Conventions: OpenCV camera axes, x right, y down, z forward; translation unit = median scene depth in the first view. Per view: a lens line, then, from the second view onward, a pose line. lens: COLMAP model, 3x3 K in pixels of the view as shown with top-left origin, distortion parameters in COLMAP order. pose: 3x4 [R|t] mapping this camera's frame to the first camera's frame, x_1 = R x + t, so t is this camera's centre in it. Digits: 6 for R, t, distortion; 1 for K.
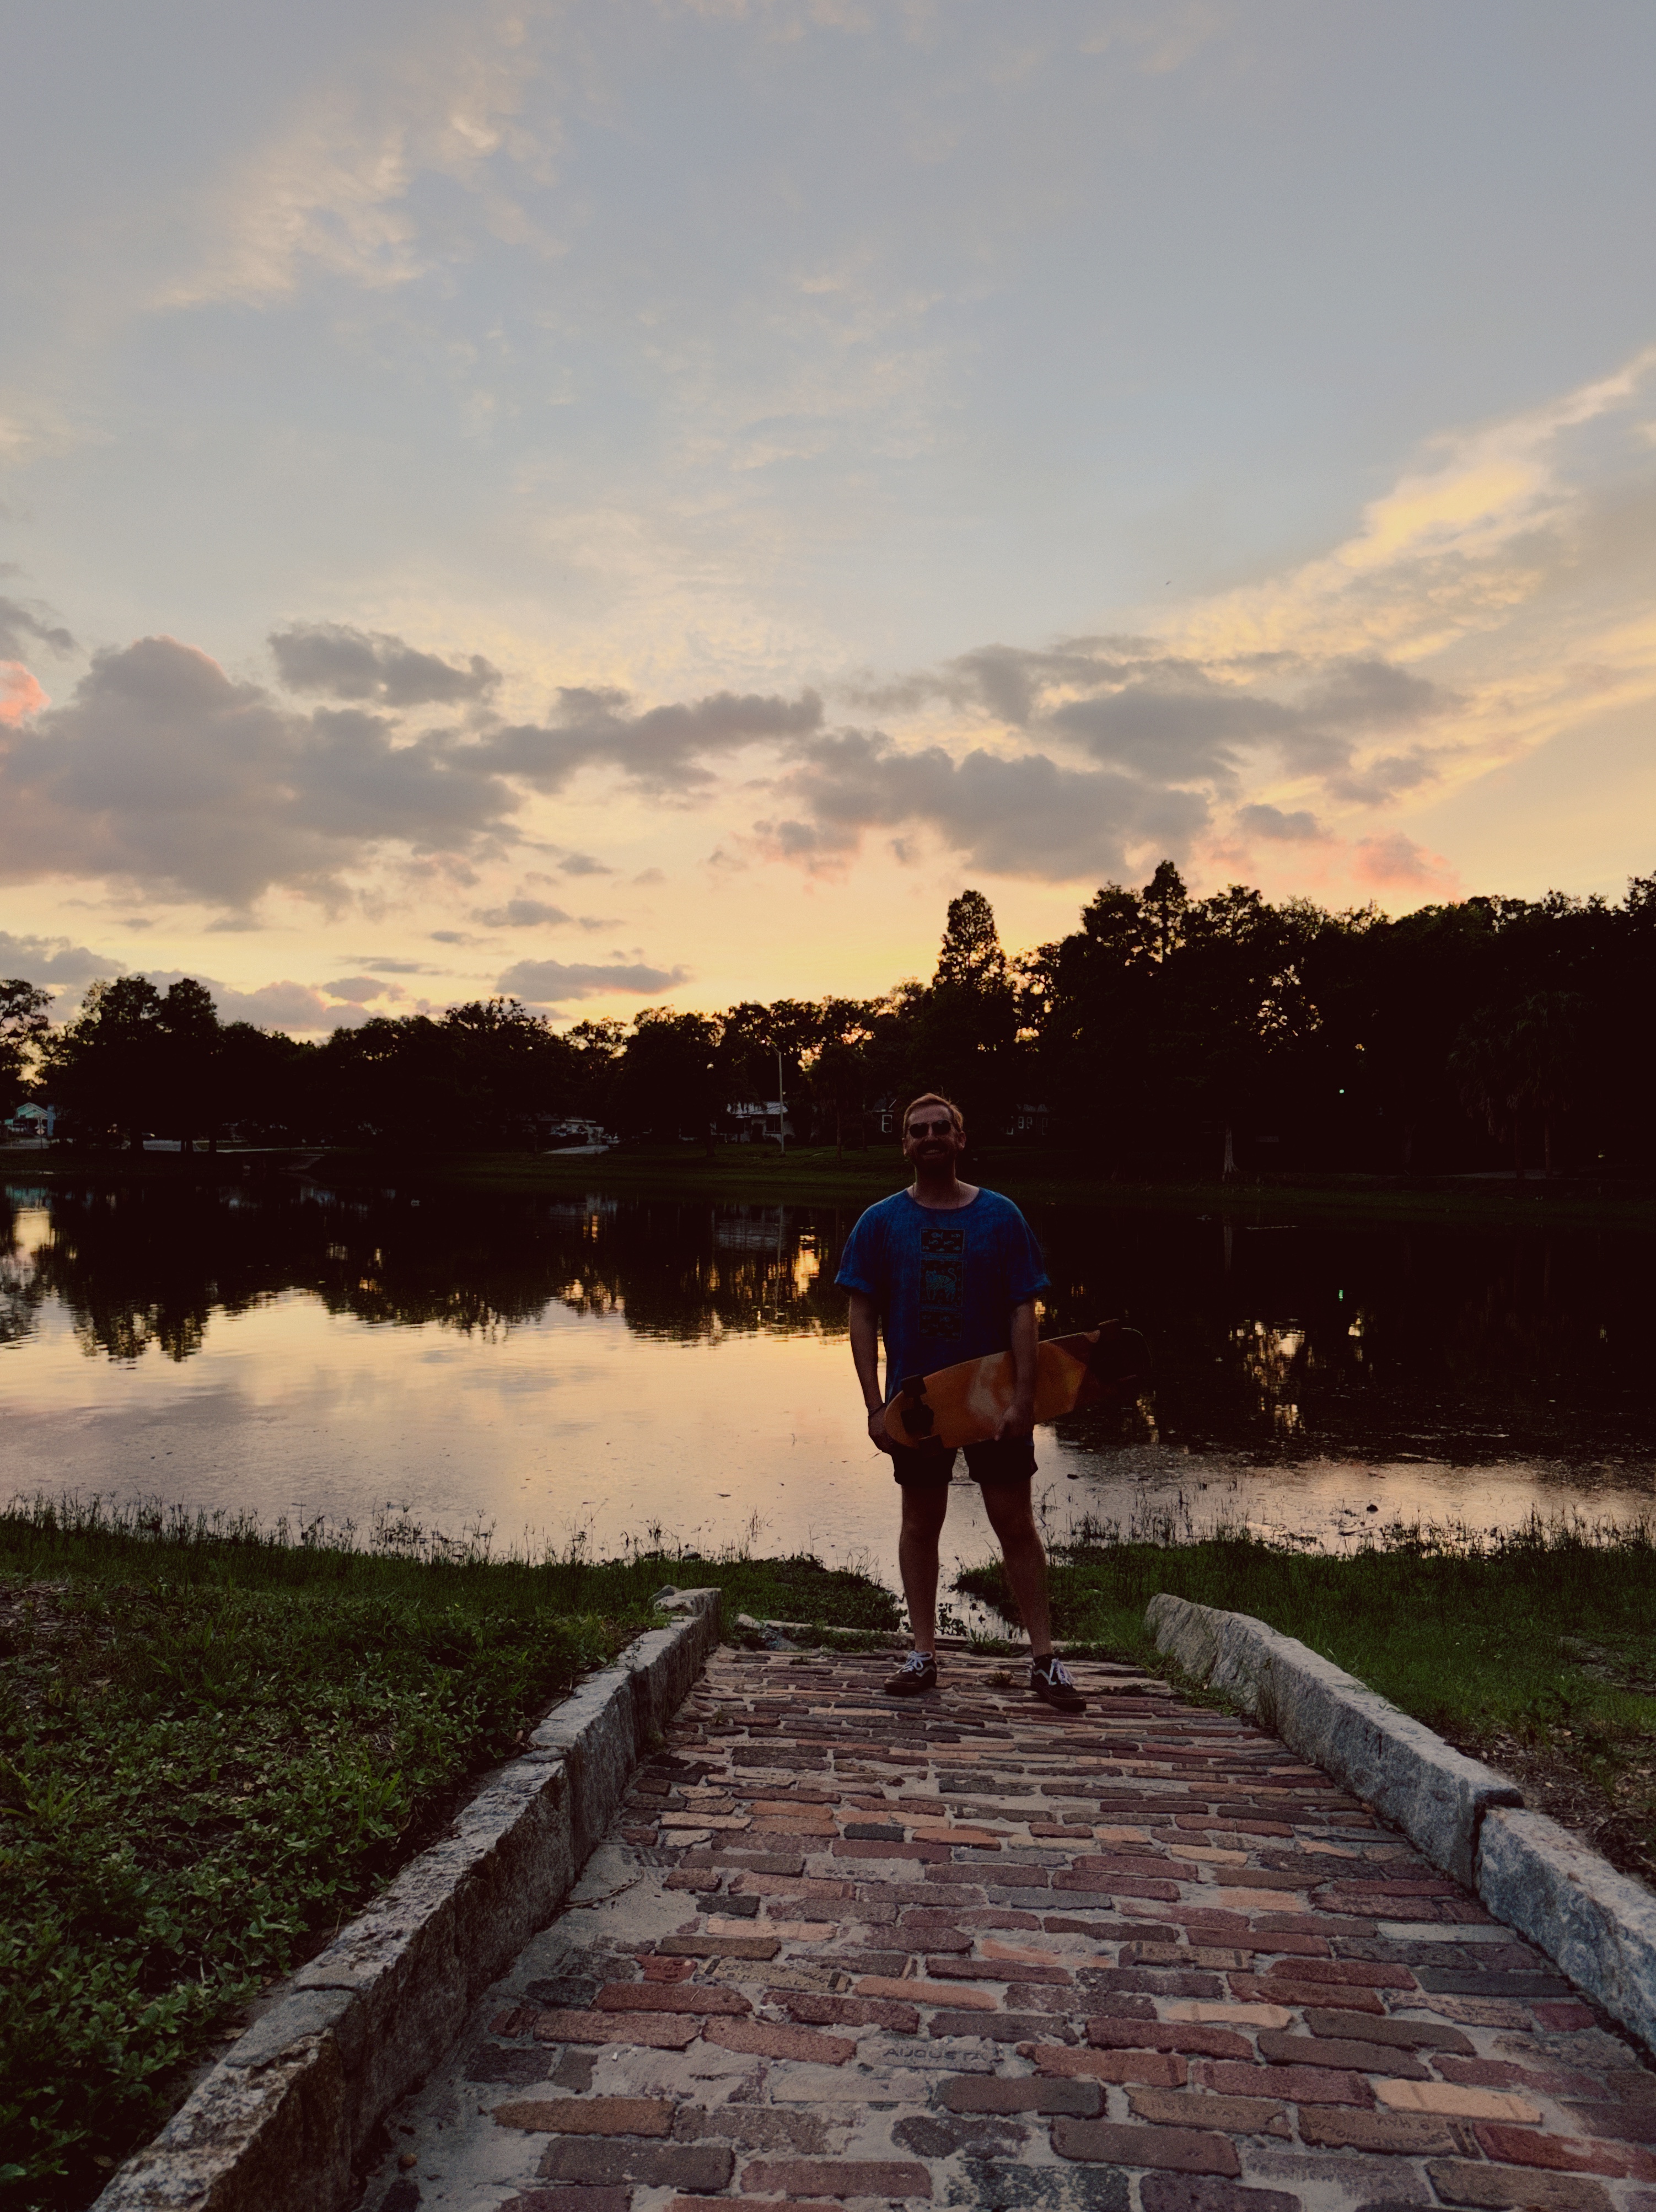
lens RADIAL K [[1558.2, 0, 834.2], [0, 1558.2, 1138.2], [0, 0, 1]] dist [0.058727, -0.092271]
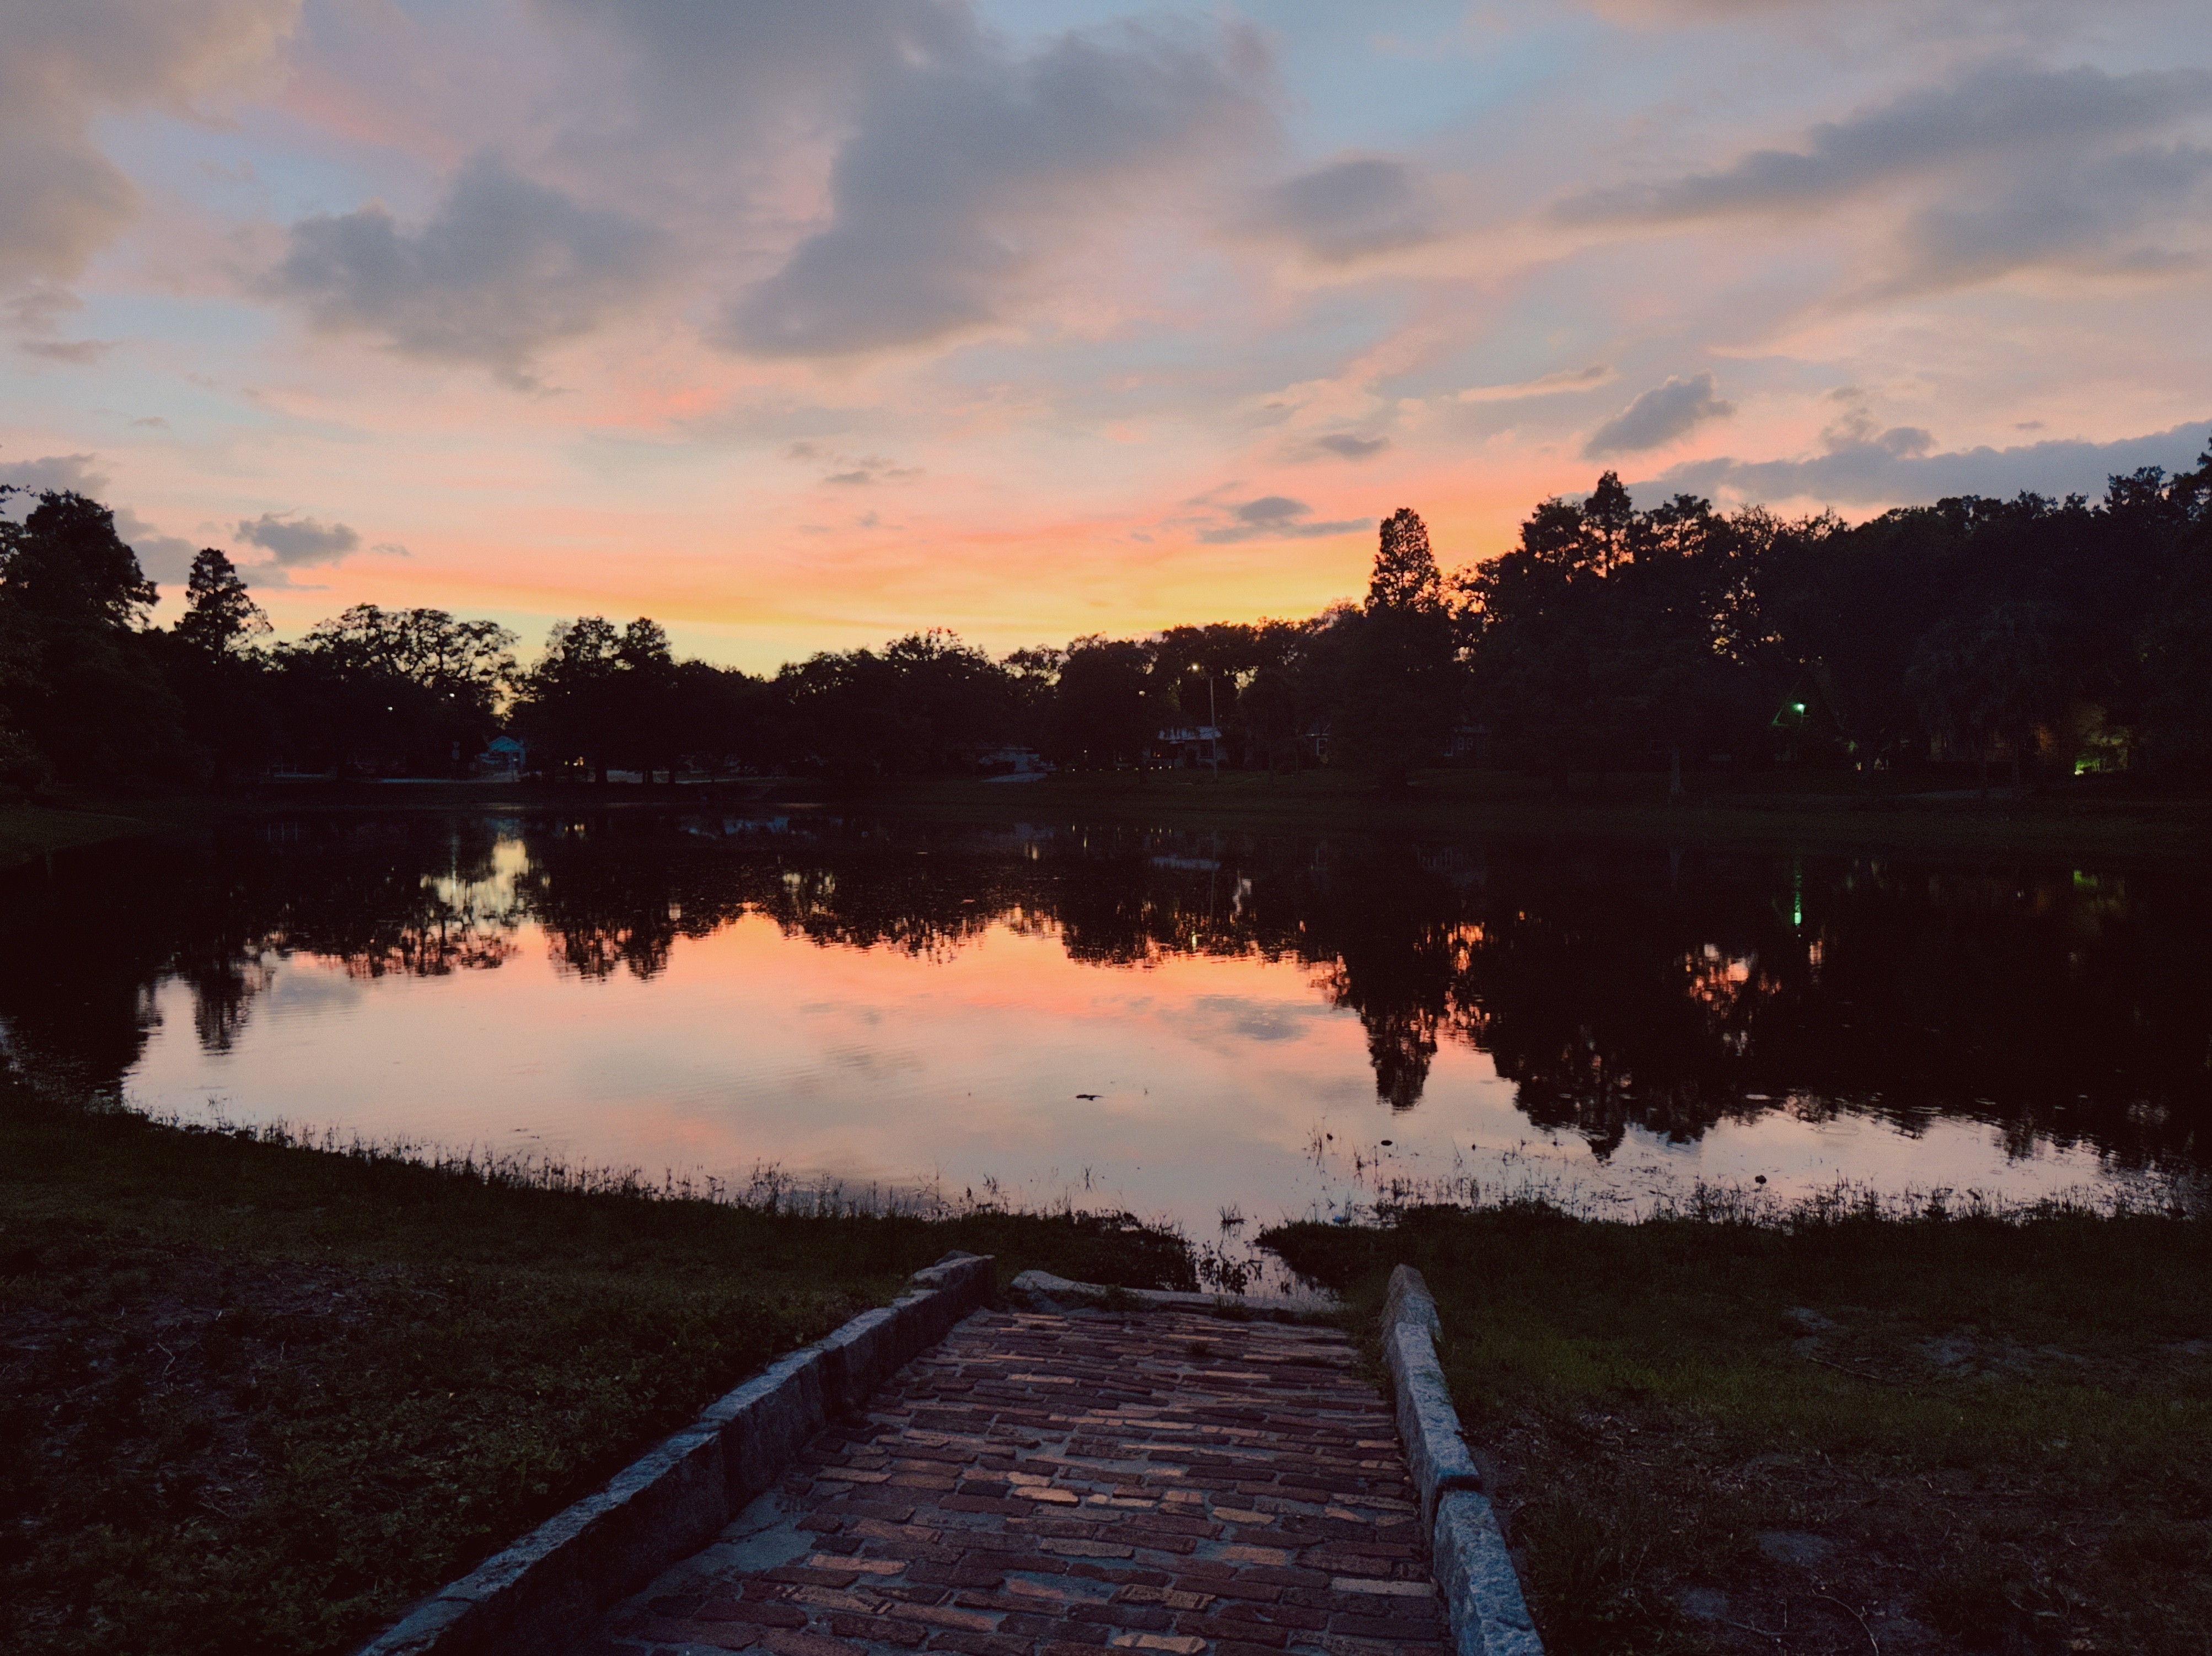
lens RADIAL K [[1558.2, 0, 1106.0], [0, 1558.2, 828.0], [0, 0, 1]] dist [0.058727, -0.092271]
pose [[0.994226, -0.009757, -0.106859, 0.160783], [0.014320, 0.999014, 0.042016, -0.086067], [0.106343, -0.043304, 0.993386, -0.135017]]
